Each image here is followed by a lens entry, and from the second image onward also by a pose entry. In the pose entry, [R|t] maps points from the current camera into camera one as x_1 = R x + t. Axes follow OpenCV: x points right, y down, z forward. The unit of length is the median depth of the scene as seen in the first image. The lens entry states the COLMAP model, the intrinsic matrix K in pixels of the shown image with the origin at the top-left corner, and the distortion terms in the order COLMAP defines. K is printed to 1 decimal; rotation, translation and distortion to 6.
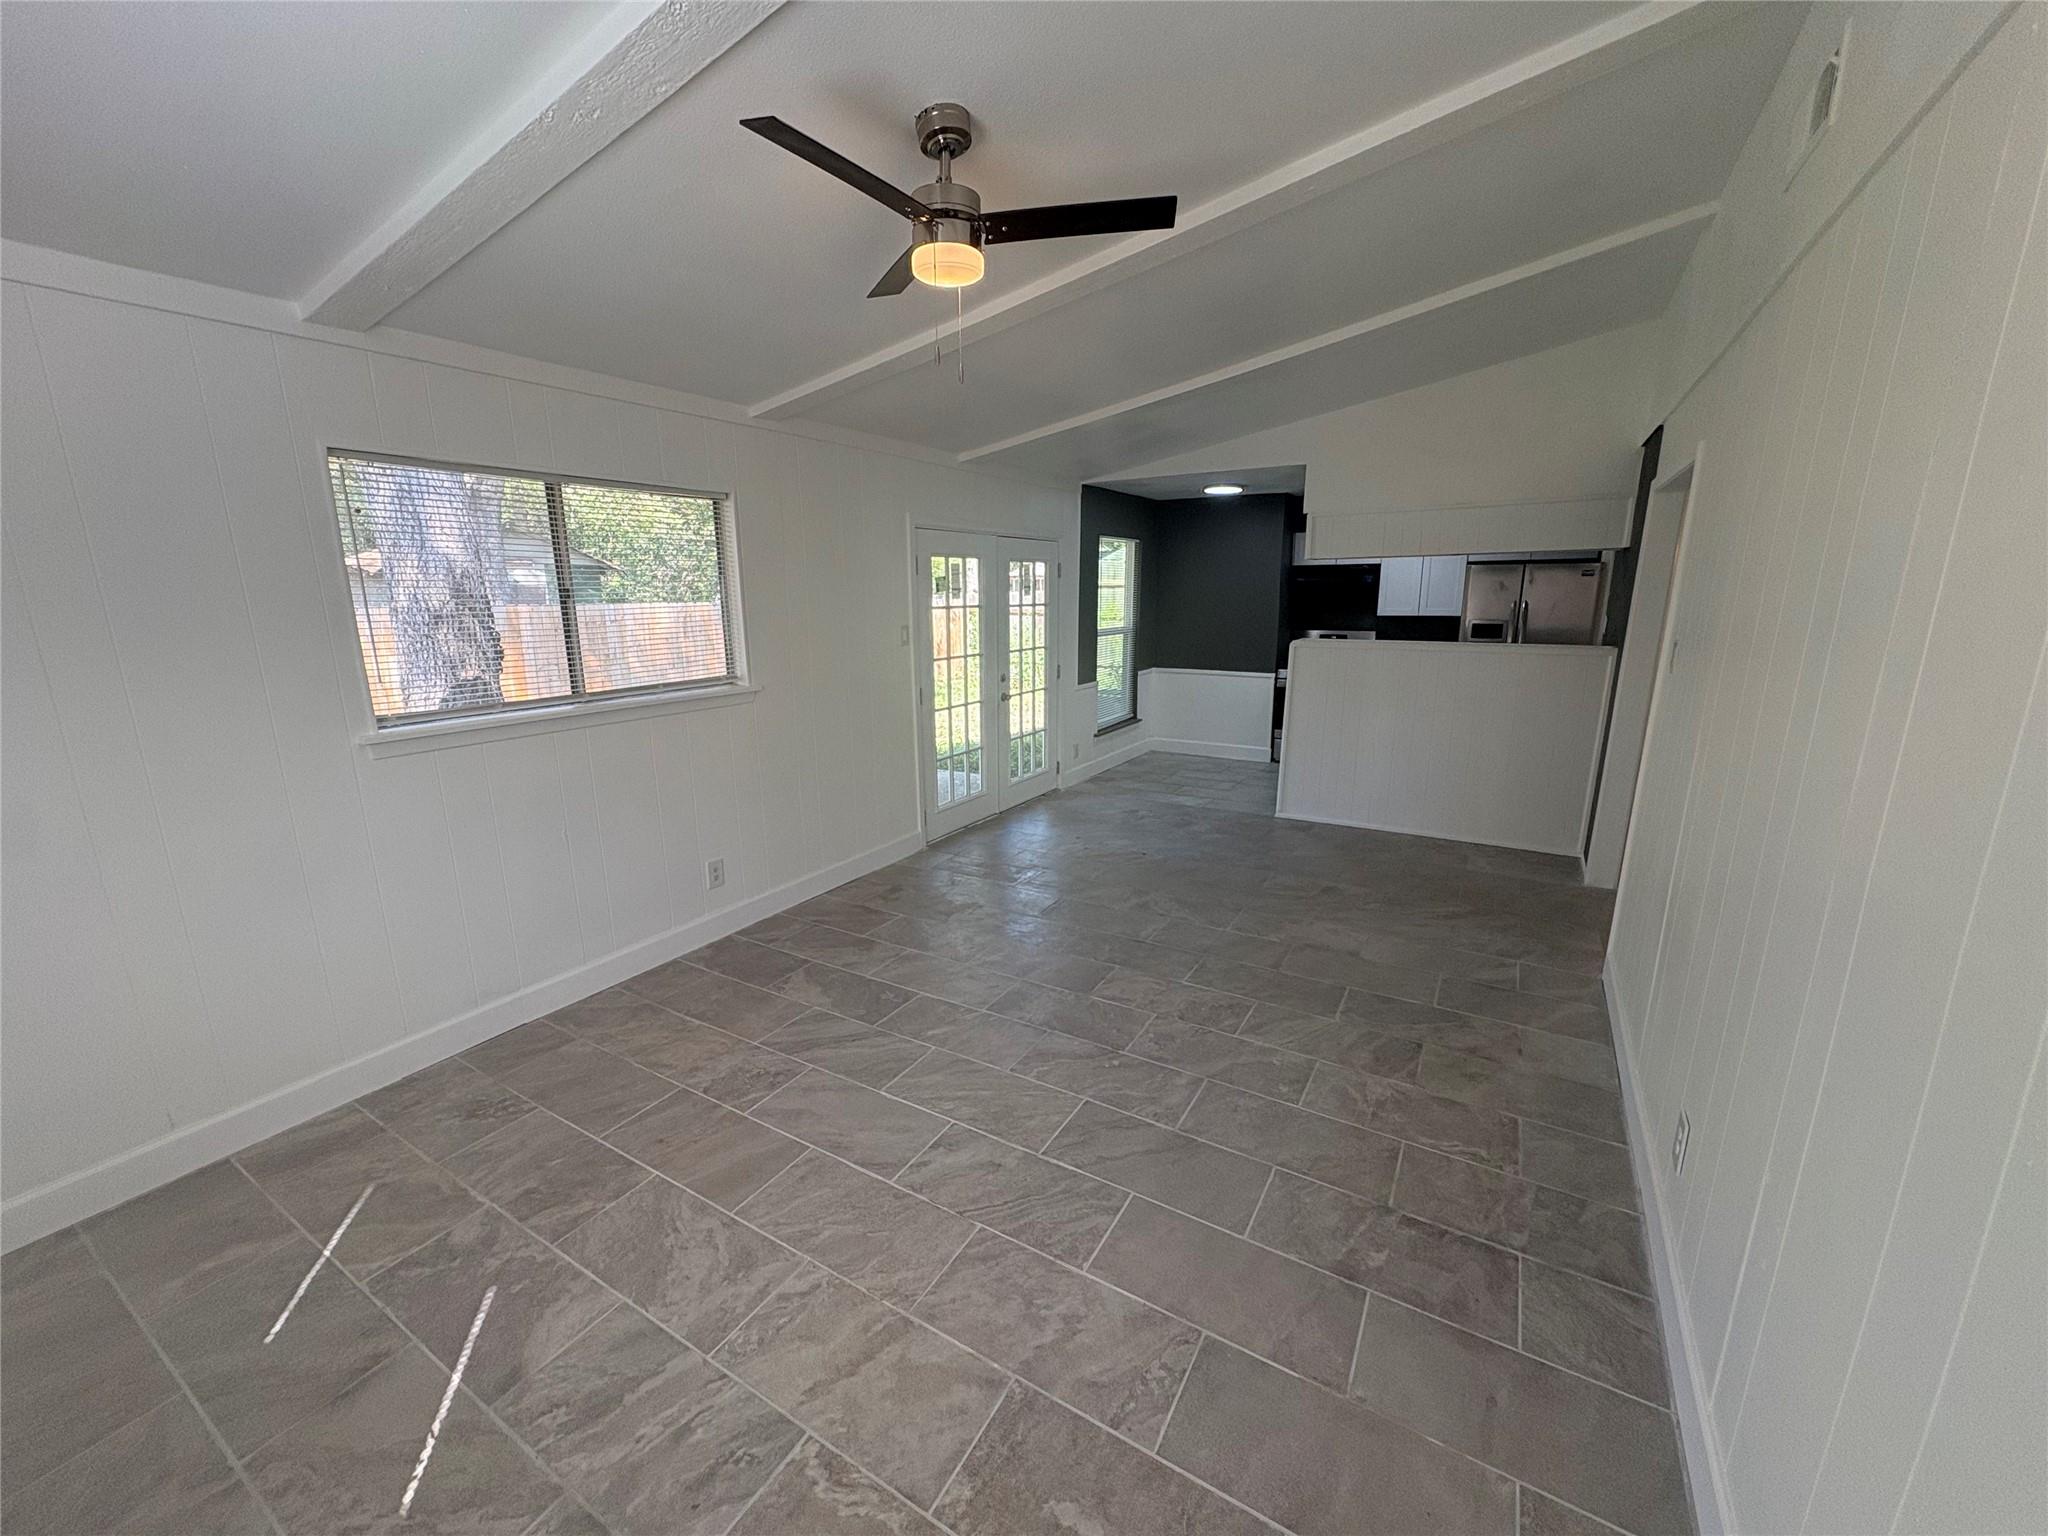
lens RADIAL K [[808.6, 0, 1024.1], [0, 808.6, 773.4], [0, 0, 1]] dist [0.001161, 0.000186]
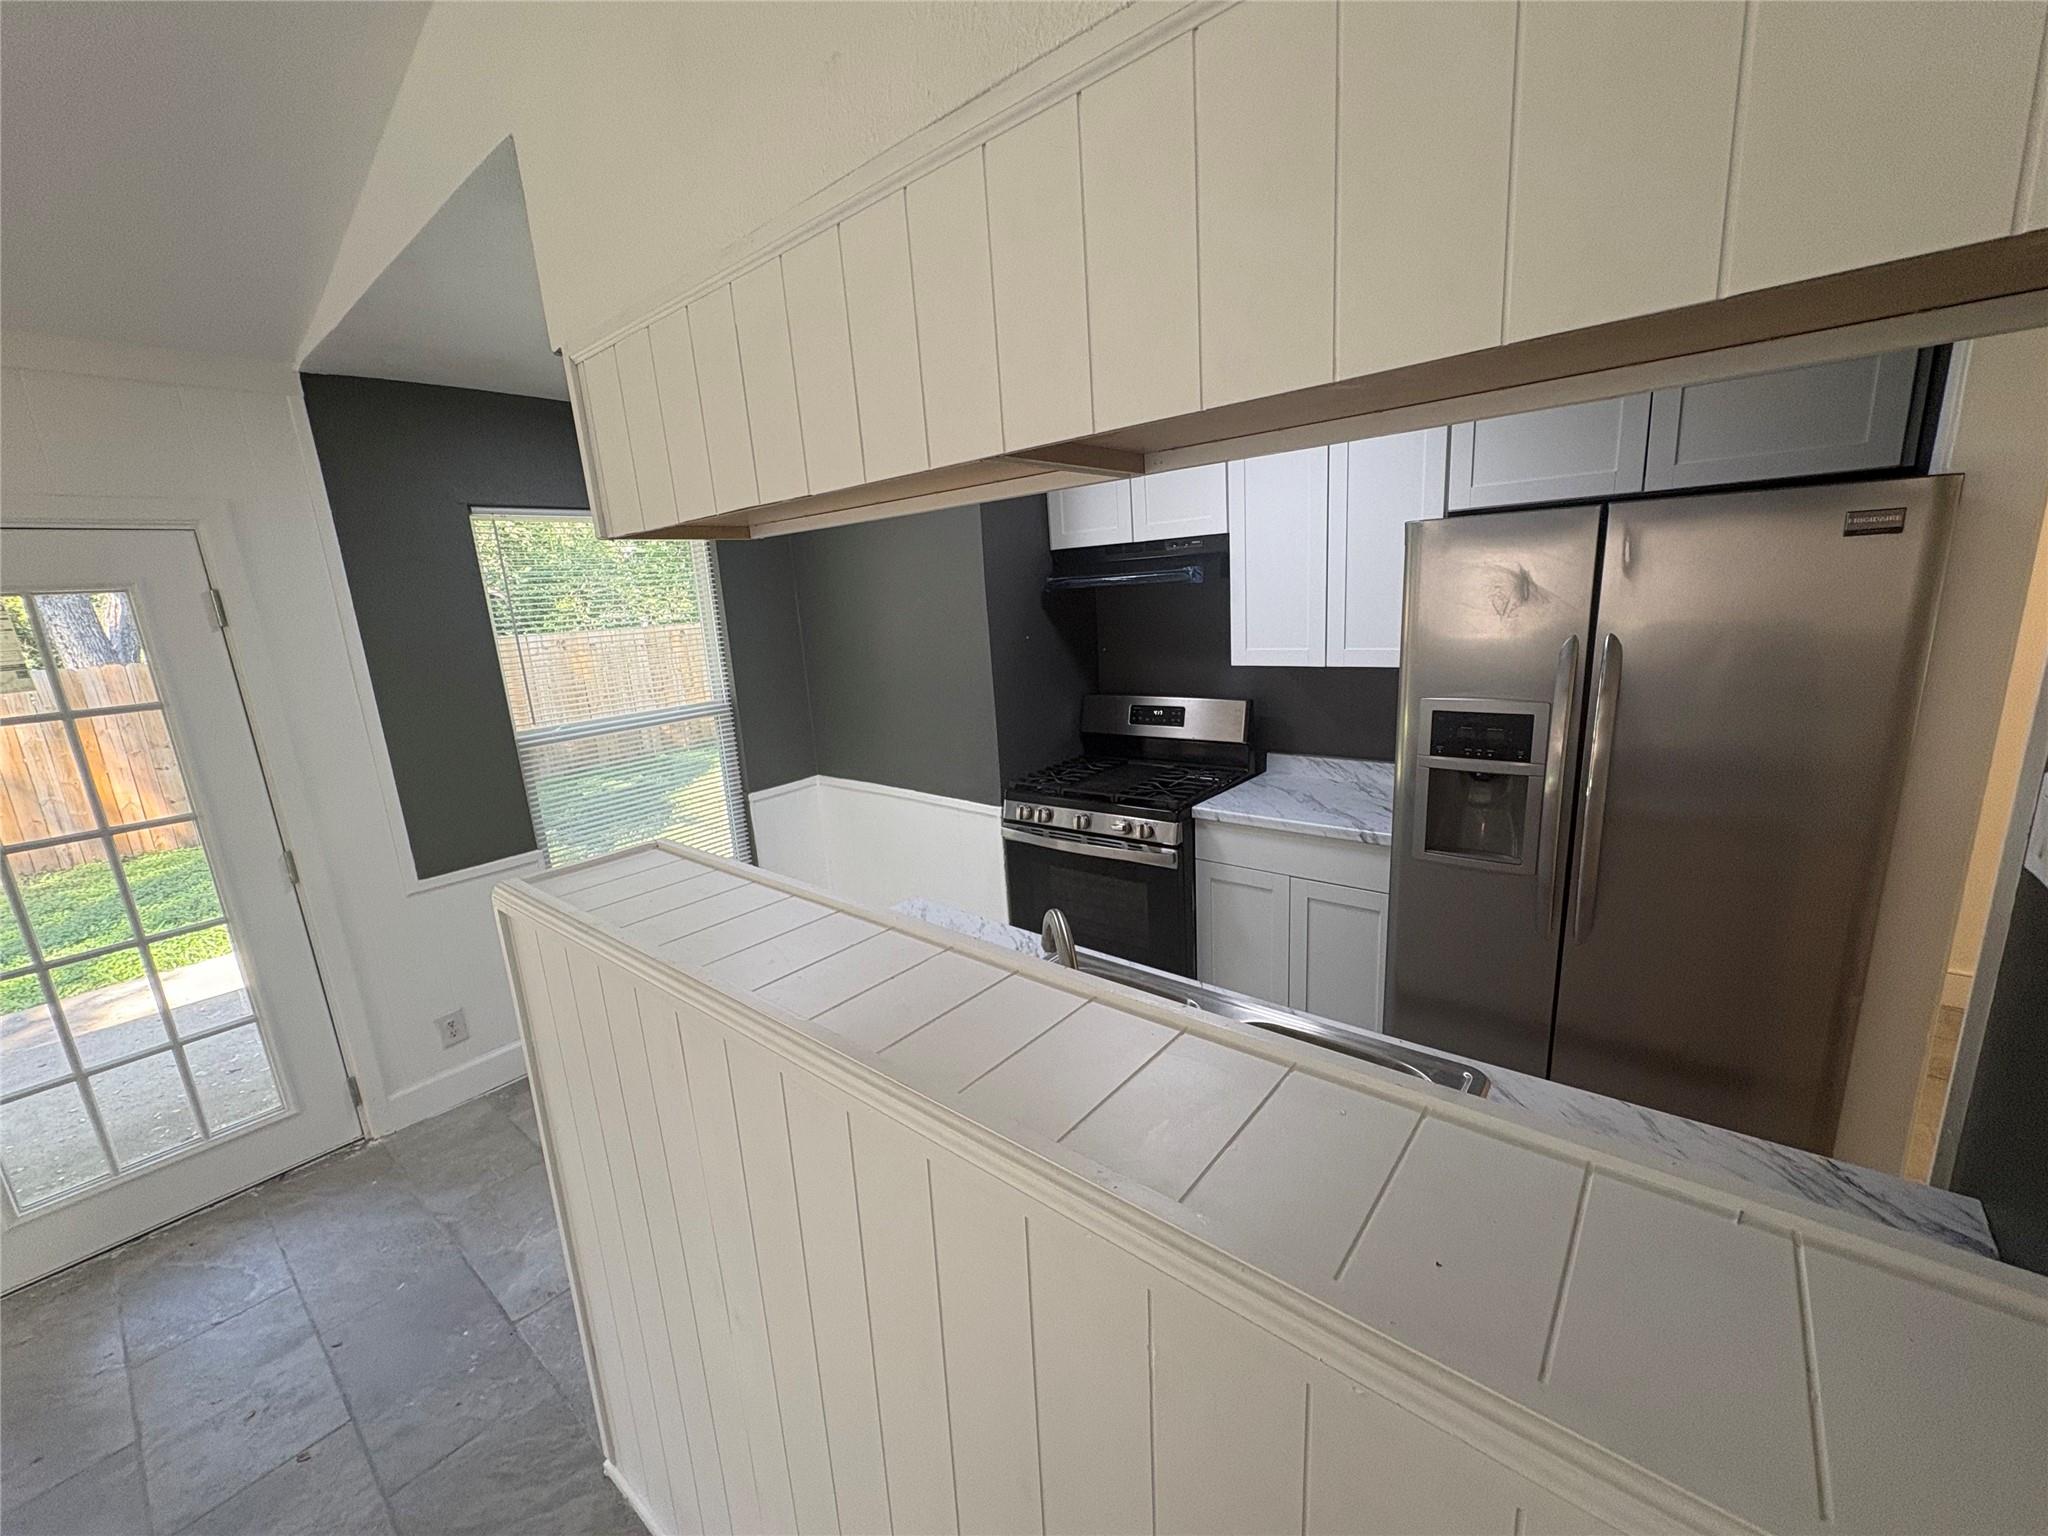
lens RADIAL K [[809.5, 0, 1022.4], [0, 809.5, 771.9], [0, 0, 1]] dist [-0.001931, -0.000335]
pose [[0.988637, -0.018279, -0.149204, 0.933896], [0.018874, 0.999819, 0.002569, -0.347213], [0.149130, -0.005356, 0.988803, 1.404987]]
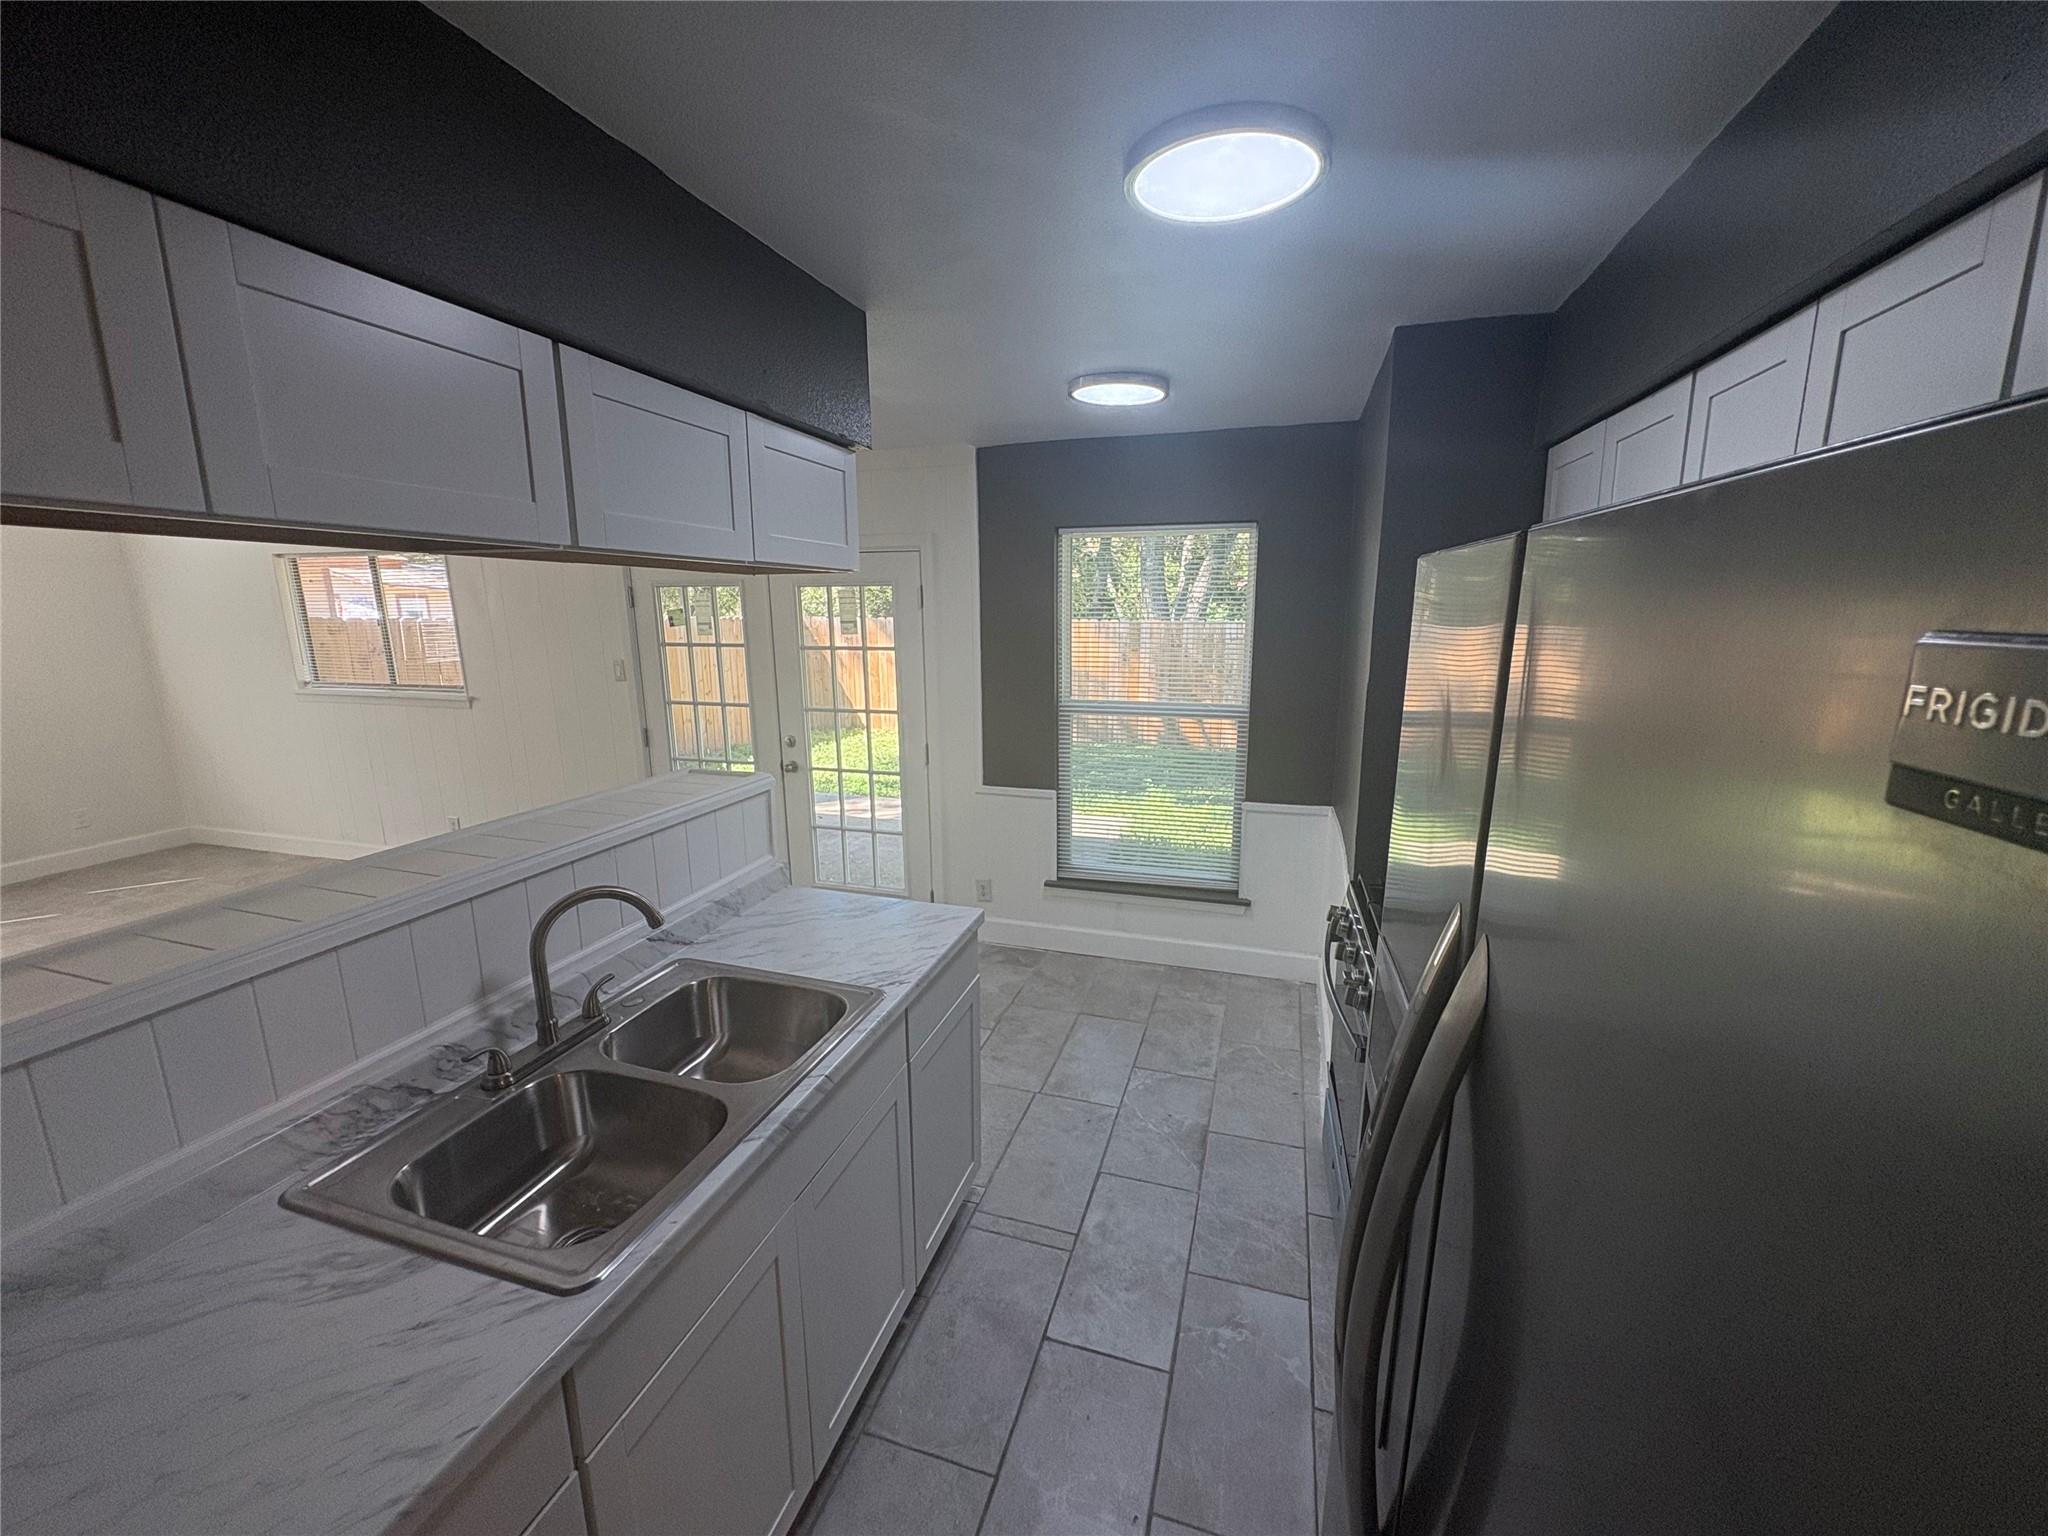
lens RADIAL K [[809.5, 0, 1022.4], [0, 809.5, 771.9], [0, 0, 1]] dist [-0.001931, -0.000335]
pose [[0.238560, 0.207484, -0.948704, 1.393056], [-0.213184, 0.964269, 0.157282, -0.478073], [0.947440, 0.164727, 0.274268, 1.879838]]
